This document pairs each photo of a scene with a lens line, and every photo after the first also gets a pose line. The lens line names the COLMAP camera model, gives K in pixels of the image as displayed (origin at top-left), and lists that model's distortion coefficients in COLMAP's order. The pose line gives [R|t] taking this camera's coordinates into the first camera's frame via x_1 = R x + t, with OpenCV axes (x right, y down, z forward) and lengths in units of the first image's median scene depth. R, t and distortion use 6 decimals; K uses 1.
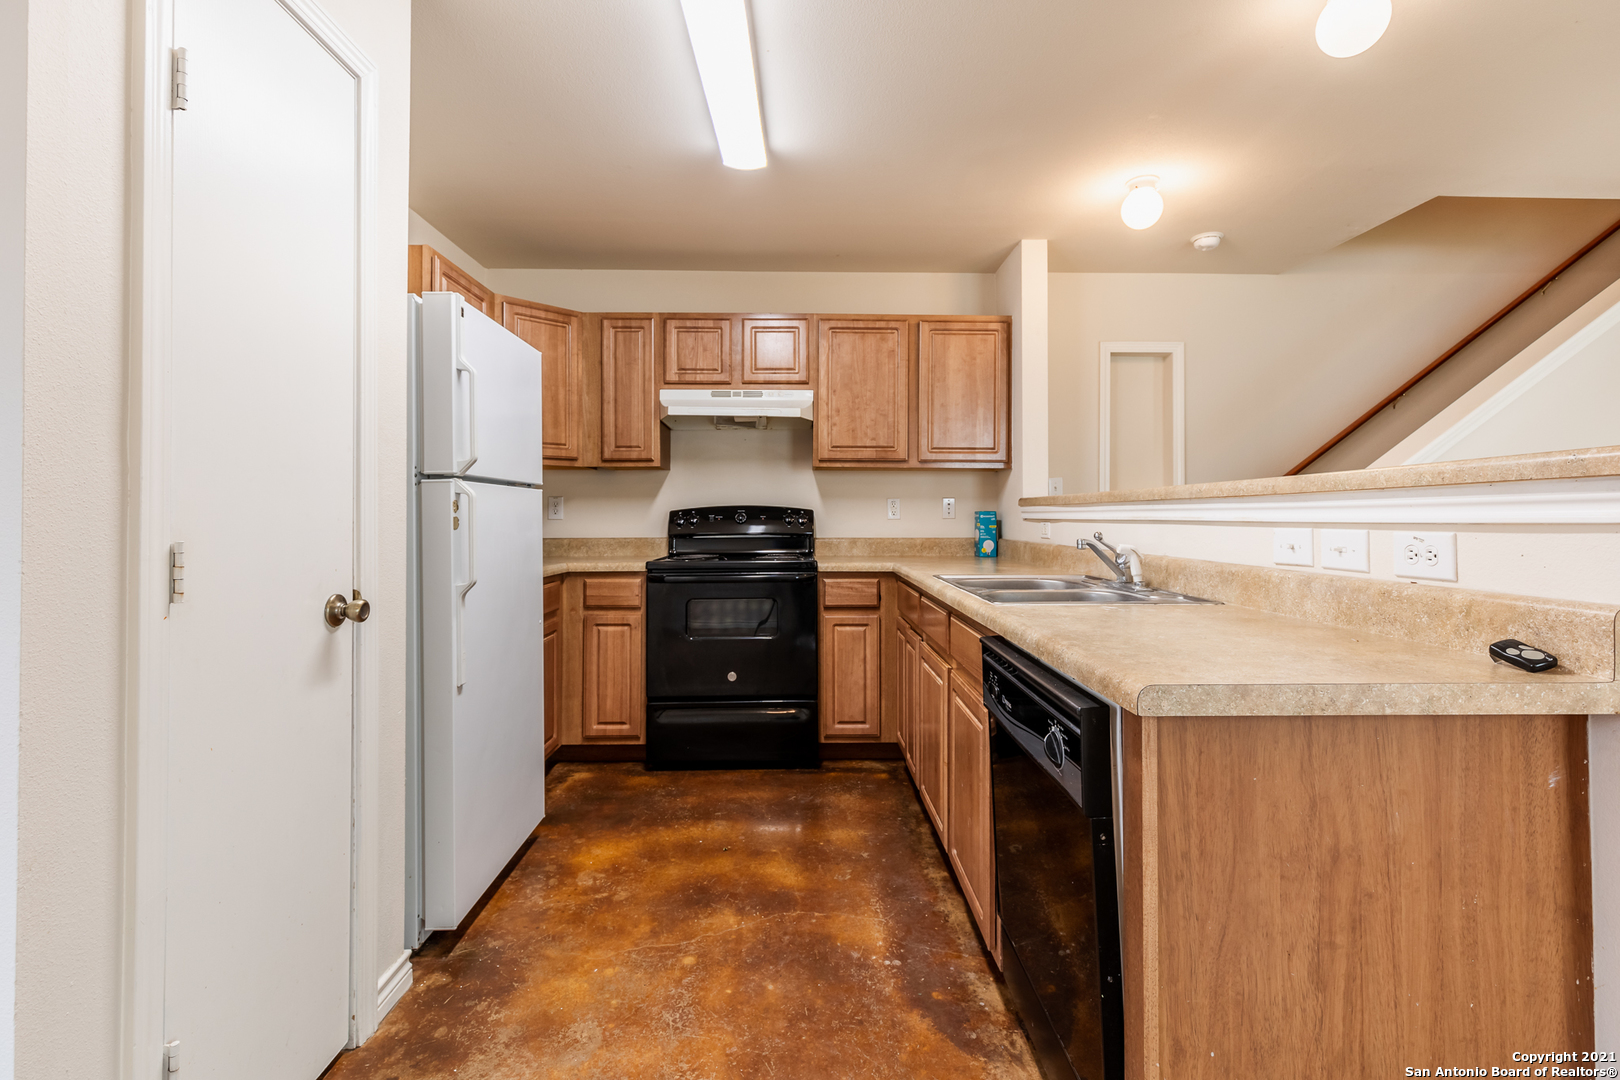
lens RADIAL K [[736.4, 0, 813.0], [0, 736.4, 507.0], [0, 0, 1]] dist [0.004165, -0.000420]
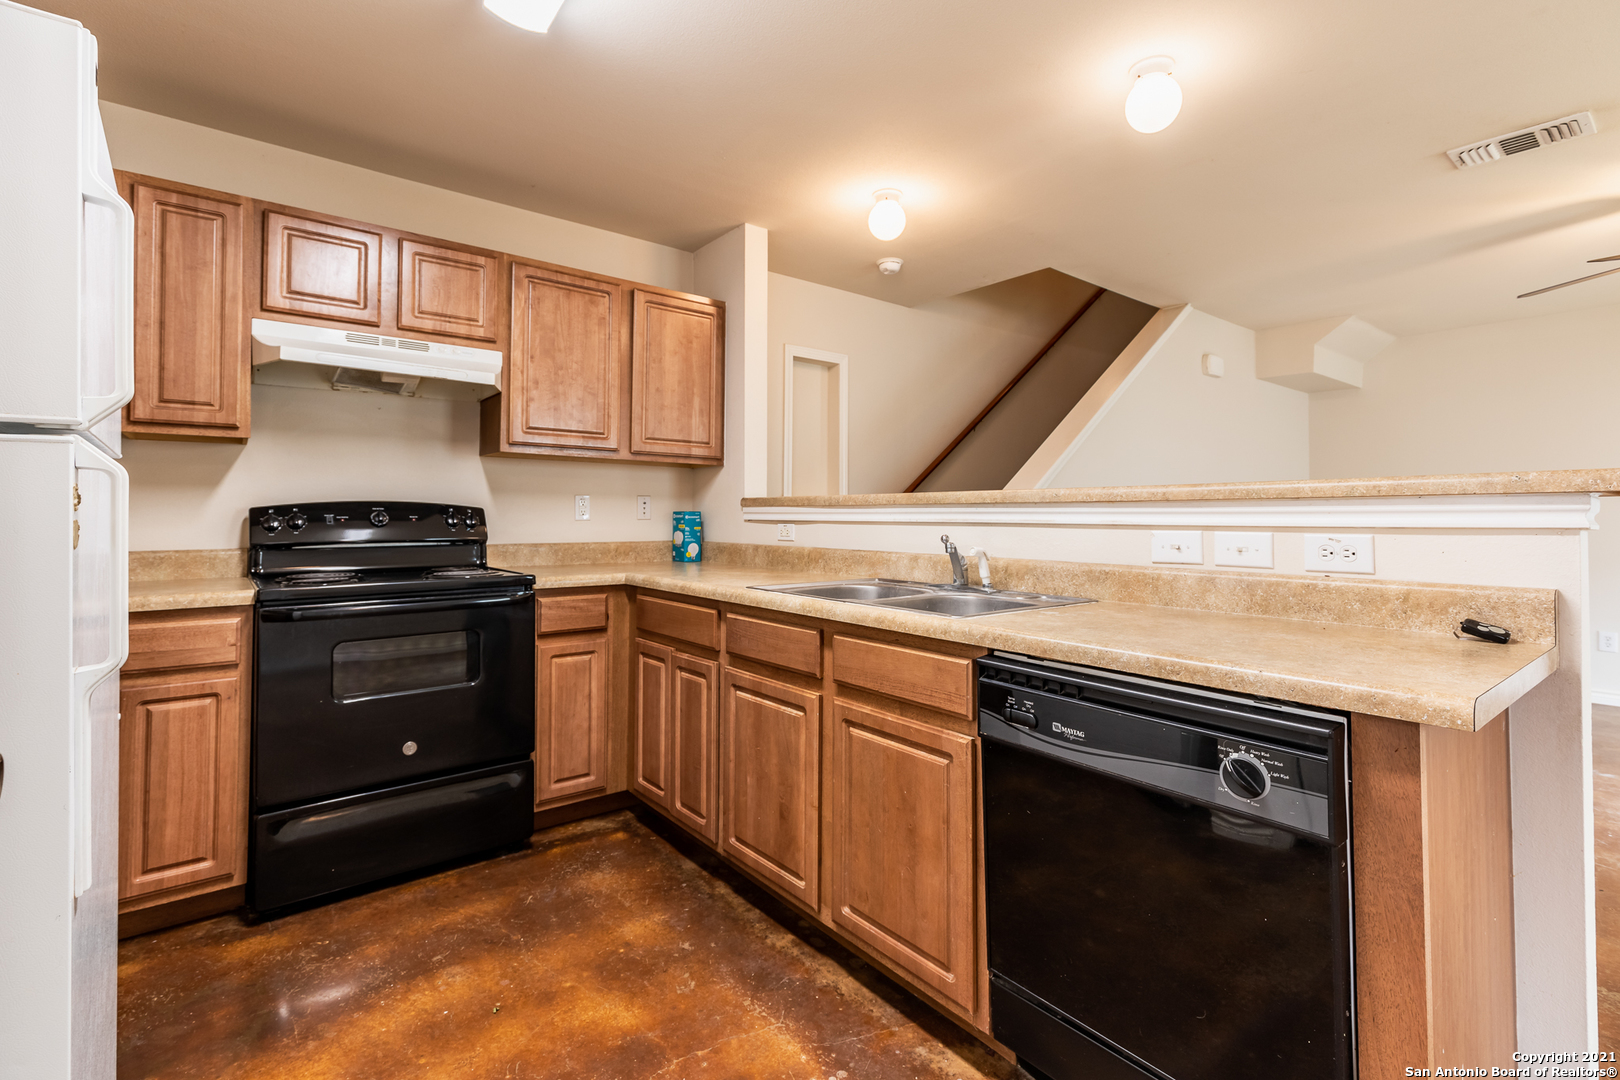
lens RADIAL K [[742.0, 0, 810.6], [0, 742.0, 499.8], [0, 0, 1]] dist [0.005484, -0.000428]
pose [[0.793711, 0.015644, 0.608094, -0.220110], [-0.011162, 0.999875, -0.011154, 0.000059], [-0.608193, 0.002065, 0.793786, 0.197457]]
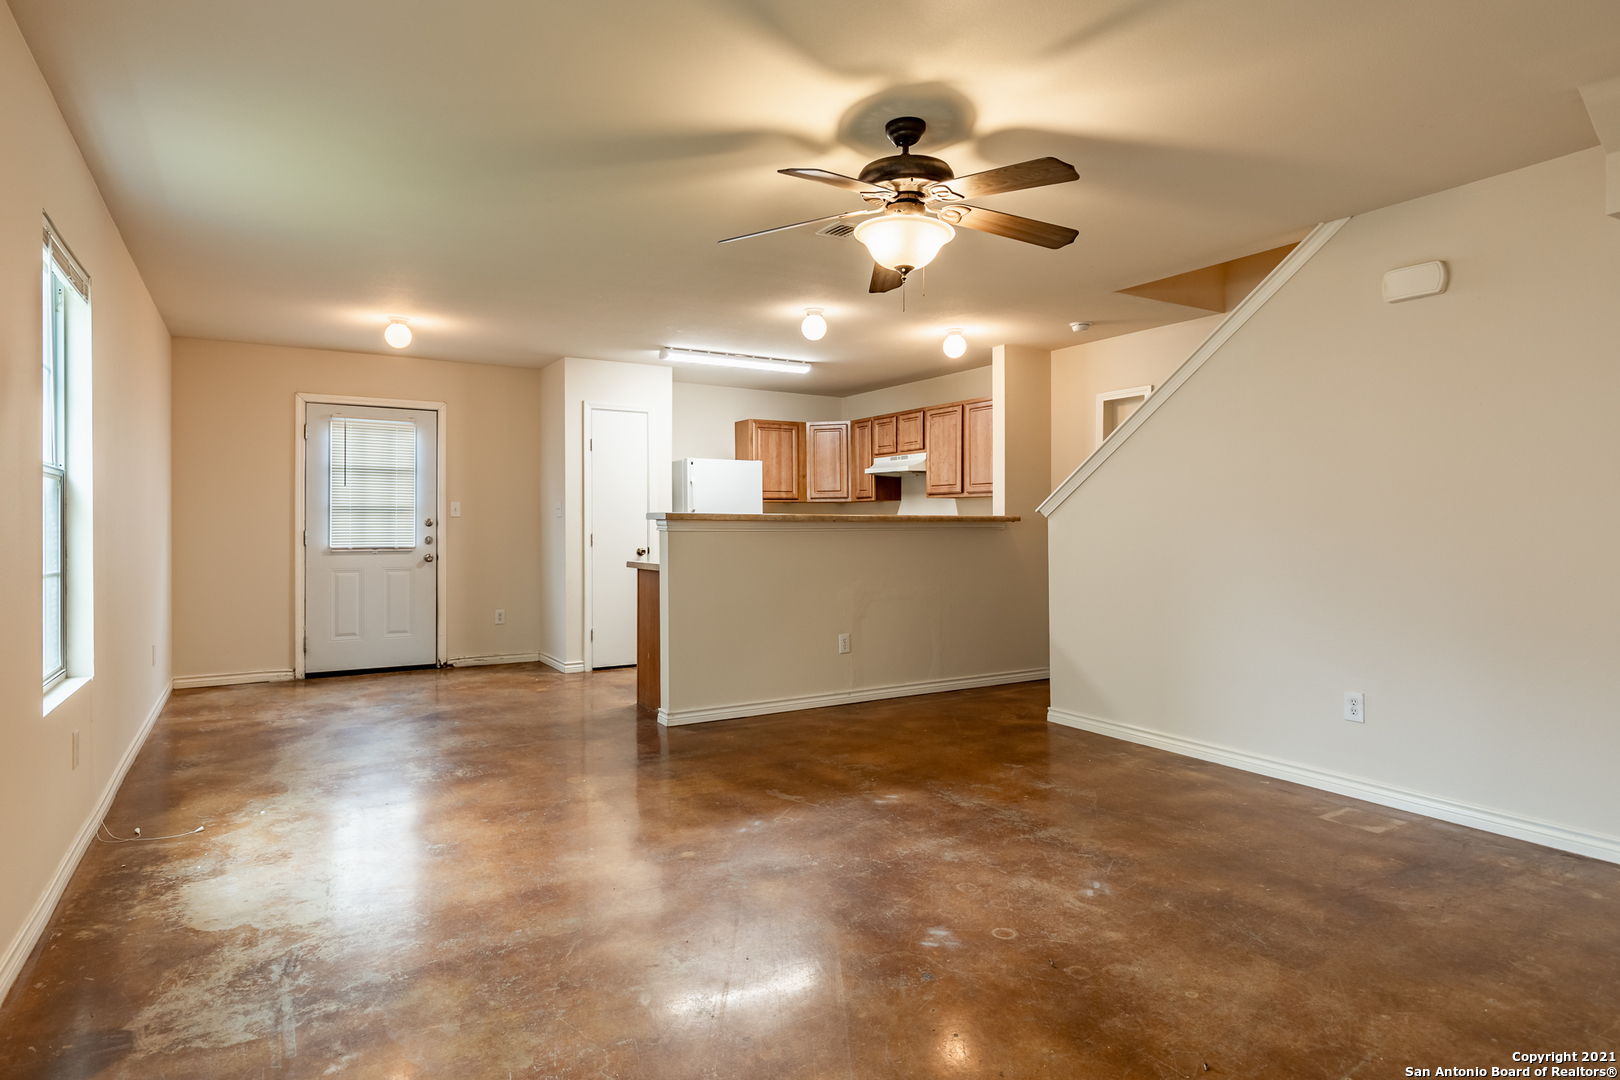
lens RADIAL K [[903.0, 0, 811.5], [0, 903.0, 525.7], [0, 0, 1]] dist [0.005158, 0.000345]
pose [[0.498679, -0.001613, -0.866785, 1.712086], [0.013065, 0.999899, 0.005656, -0.006803], [0.866688, -0.014146, 0.498649, -0.266428]]
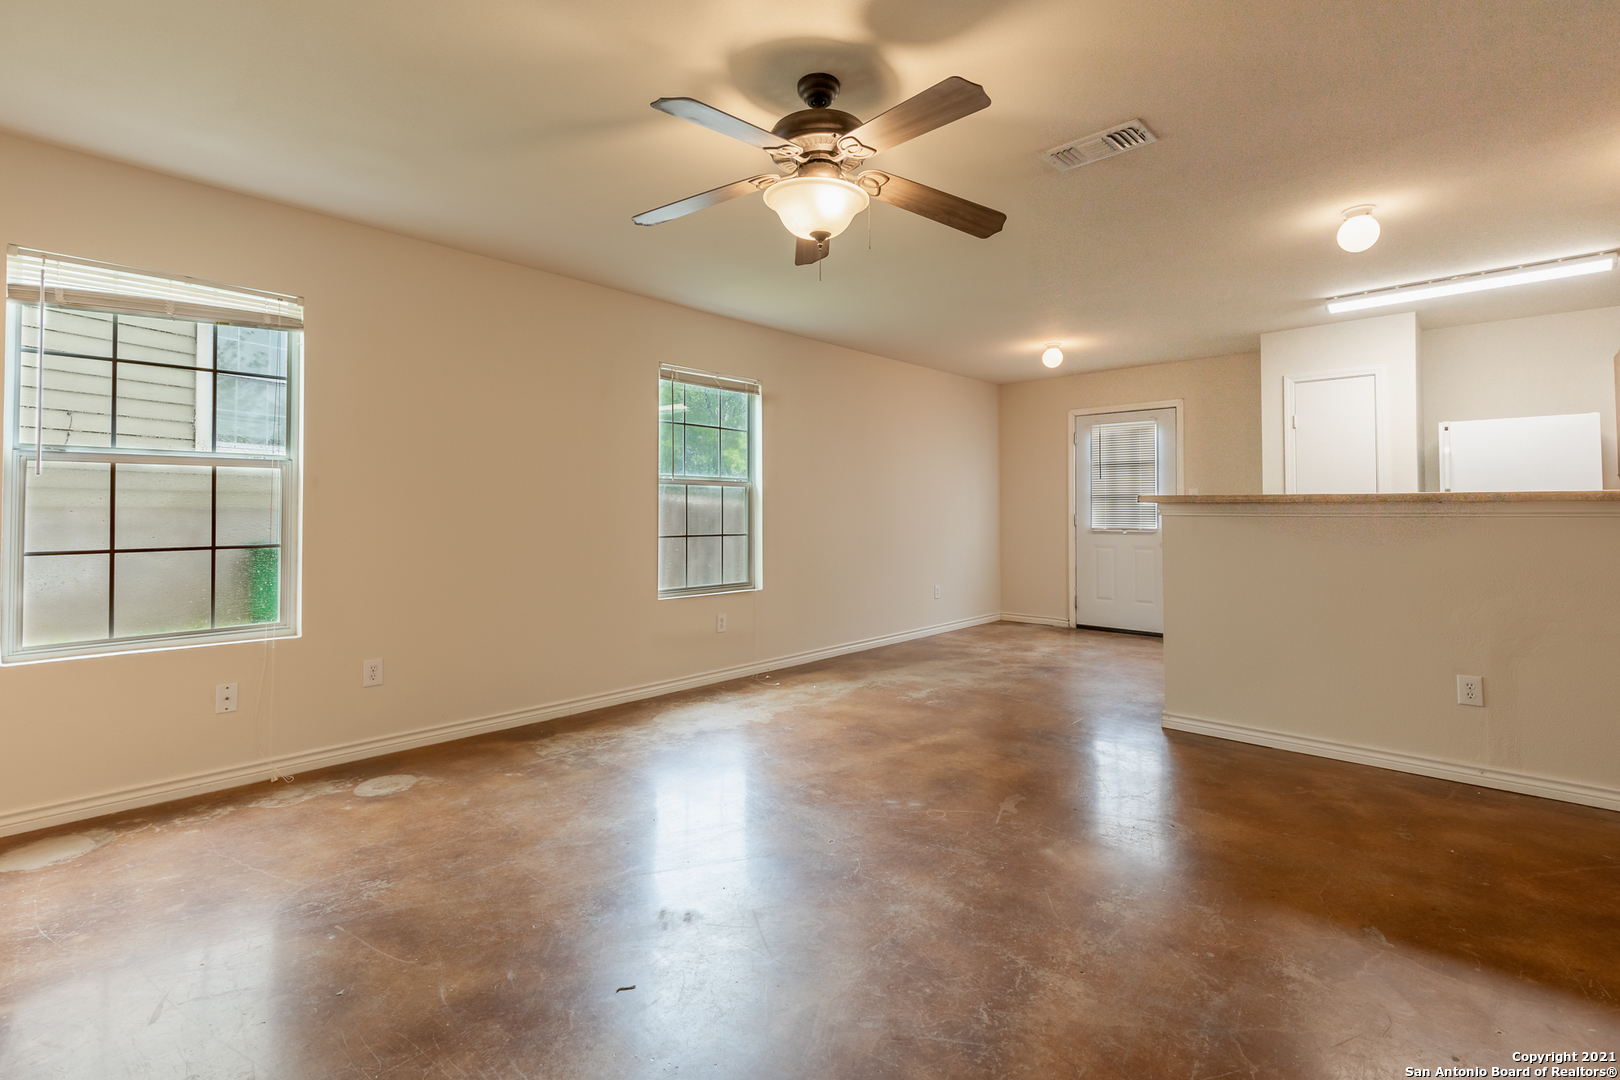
lens RADIAL K [[742.0, 0, 810.6], [0, 742.0, 499.8], [0, 0, 1]] dist [0.005484, -0.000428]
pose [[-0.699096, -0.013031, -0.714909, 1.496703], [0.009470, 0.999578, -0.027480, 0.009216], [0.714965, -0.025981, -0.698677, 0.661013]]
